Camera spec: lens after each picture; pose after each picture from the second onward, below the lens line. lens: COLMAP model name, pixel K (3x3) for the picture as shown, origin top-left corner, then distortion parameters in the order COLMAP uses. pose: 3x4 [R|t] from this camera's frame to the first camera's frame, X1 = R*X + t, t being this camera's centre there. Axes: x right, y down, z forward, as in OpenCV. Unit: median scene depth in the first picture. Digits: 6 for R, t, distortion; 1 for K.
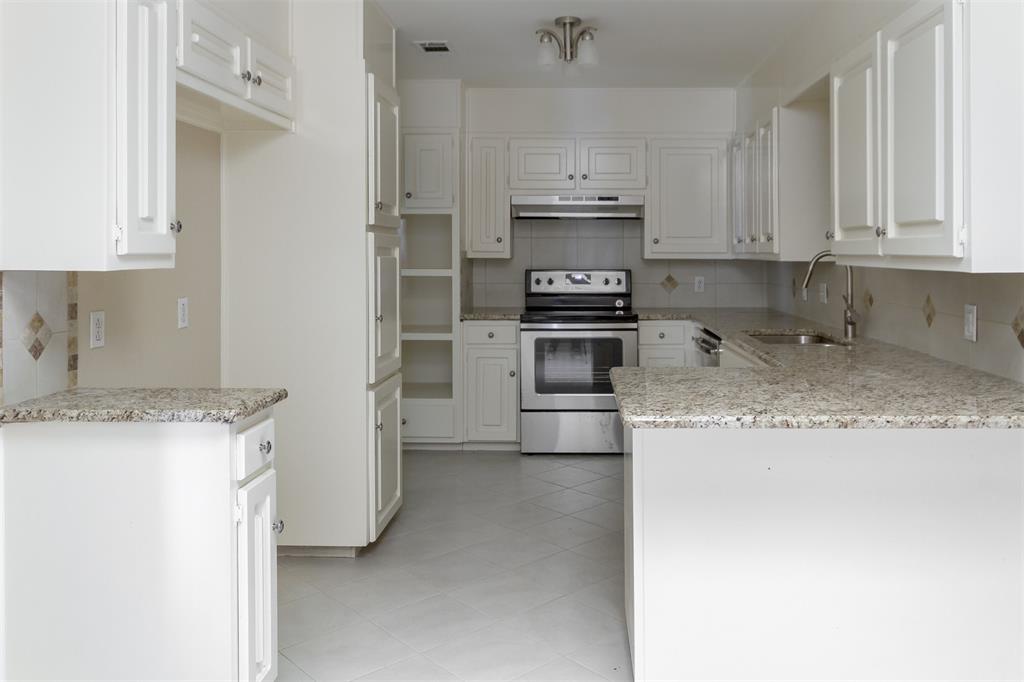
lens RADIAL K [[755.5, 0, 513.2], [0, 755.5, 340.6], [0, 0, 1]] dist [0.005937, 0.001286]
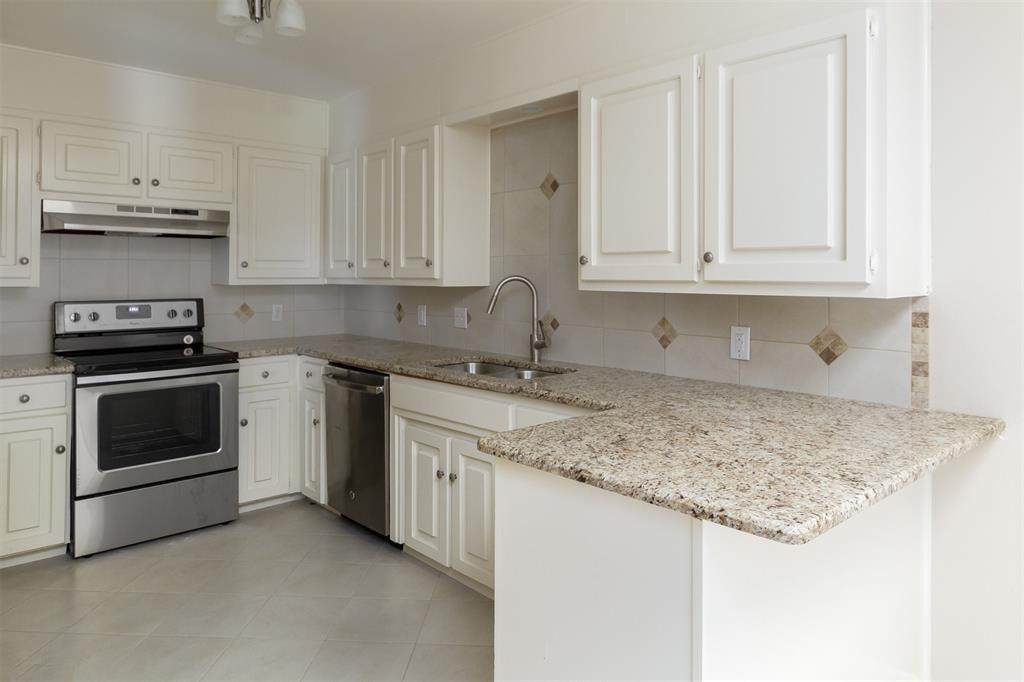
lens RADIAL K [[695.9, 0, 508.6], [0, 695.9, 314.4], [0, 0, 1]] dist [-0.000898, -0.001244]
pose [[0.722339, -0.040696, 0.690341, -0.142646], [0.082837, 0.996171, -0.027952, -0.029044], [-0.686560, 0.077377, 0.722944, 0.232378]]
